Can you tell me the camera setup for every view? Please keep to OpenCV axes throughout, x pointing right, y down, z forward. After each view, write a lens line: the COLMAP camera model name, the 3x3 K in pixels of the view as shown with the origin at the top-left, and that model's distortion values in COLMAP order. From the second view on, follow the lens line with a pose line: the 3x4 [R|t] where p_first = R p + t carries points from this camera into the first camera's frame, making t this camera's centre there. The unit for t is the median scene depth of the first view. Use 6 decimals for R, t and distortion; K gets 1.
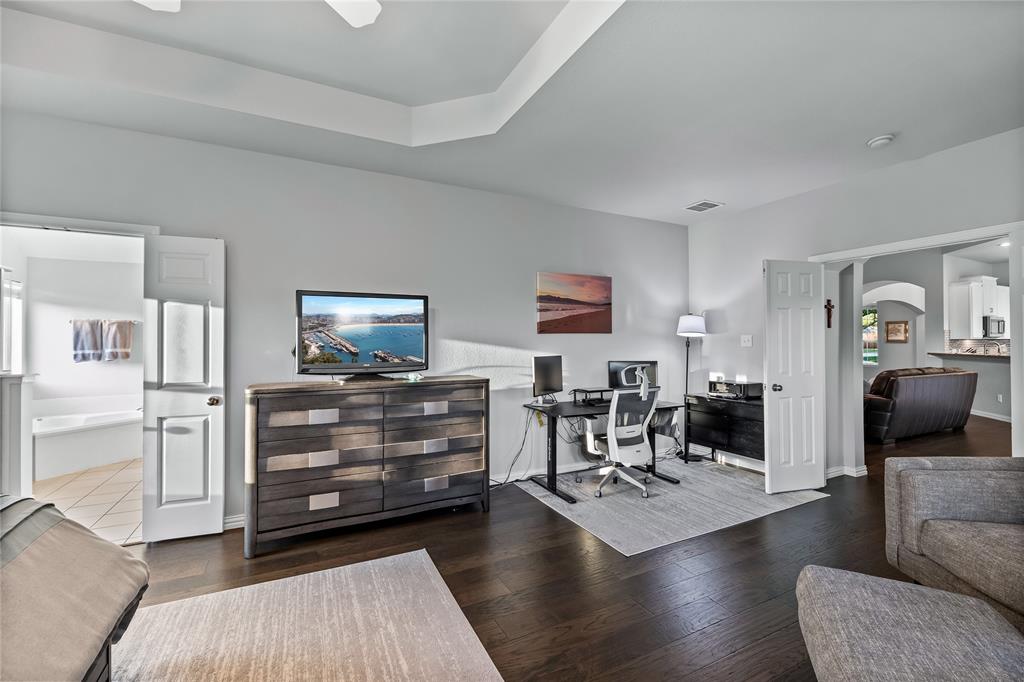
lens RADIAL K [[434.3, 0, 505.1], [0, 434.3, 340.0], [0, 0, 1]] dist [-0.000283, 0.000616]
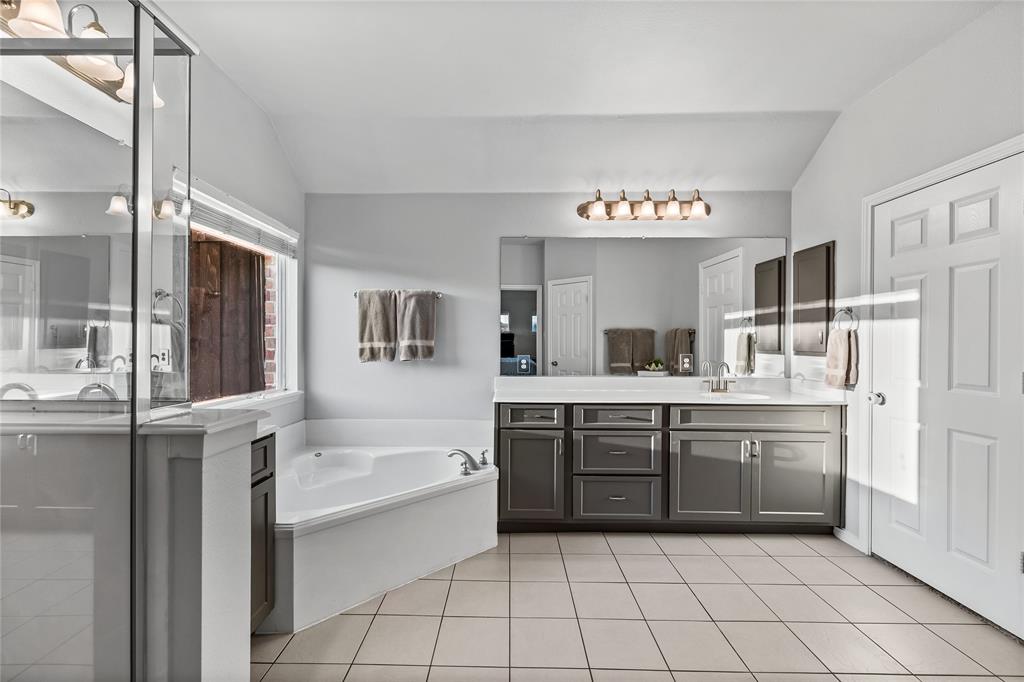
lens RADIAL K [[434.3, 0, 507.0], [0, 434.3, 342.9], [0, 0, 1]] dist [-0.000283, 0.000616]
pose [[0.900479, 0.007871, -0.434829, -0.541902], [-0.006967, 0.999969, 0.003674, 0.021182], [0.434844, -0.000279, 0.900506, 0.541743]]
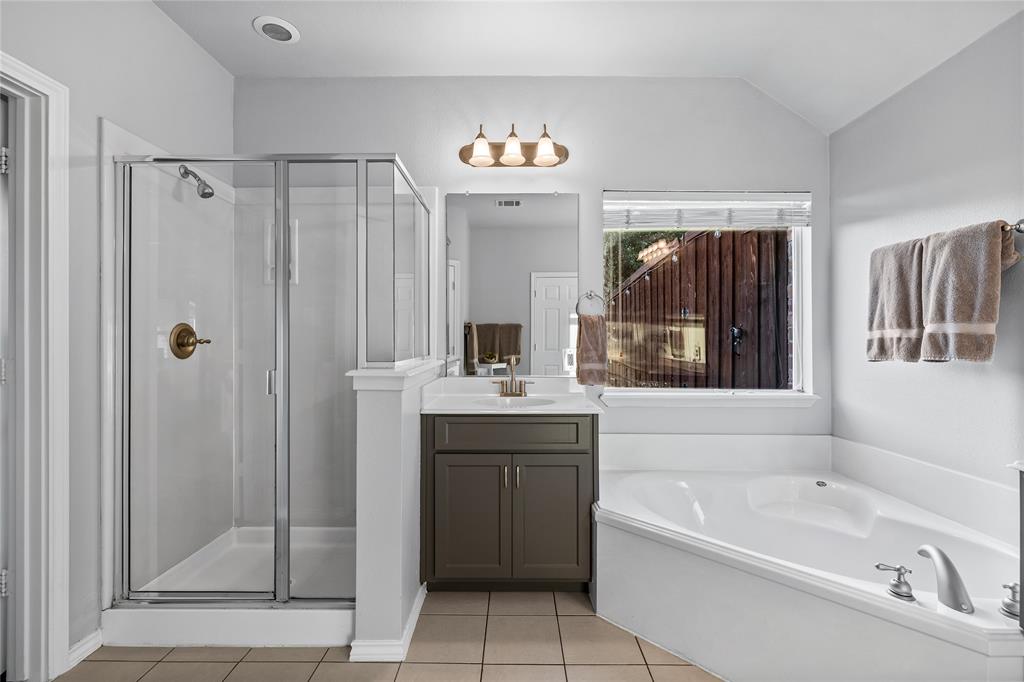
lens RADIAL K [[464.2, 0, 508.9], [0, 464.2, 336.7], [0, 0, 1]] dist [-0.004918, 0.000077]
pose [[-0.440696, -0.003033, -0.897651, -0.474859], [0.001229, 0.999991, -0.003982, 0.030577], [0.897655, -0.002858, -0.440689, 0.877246]]
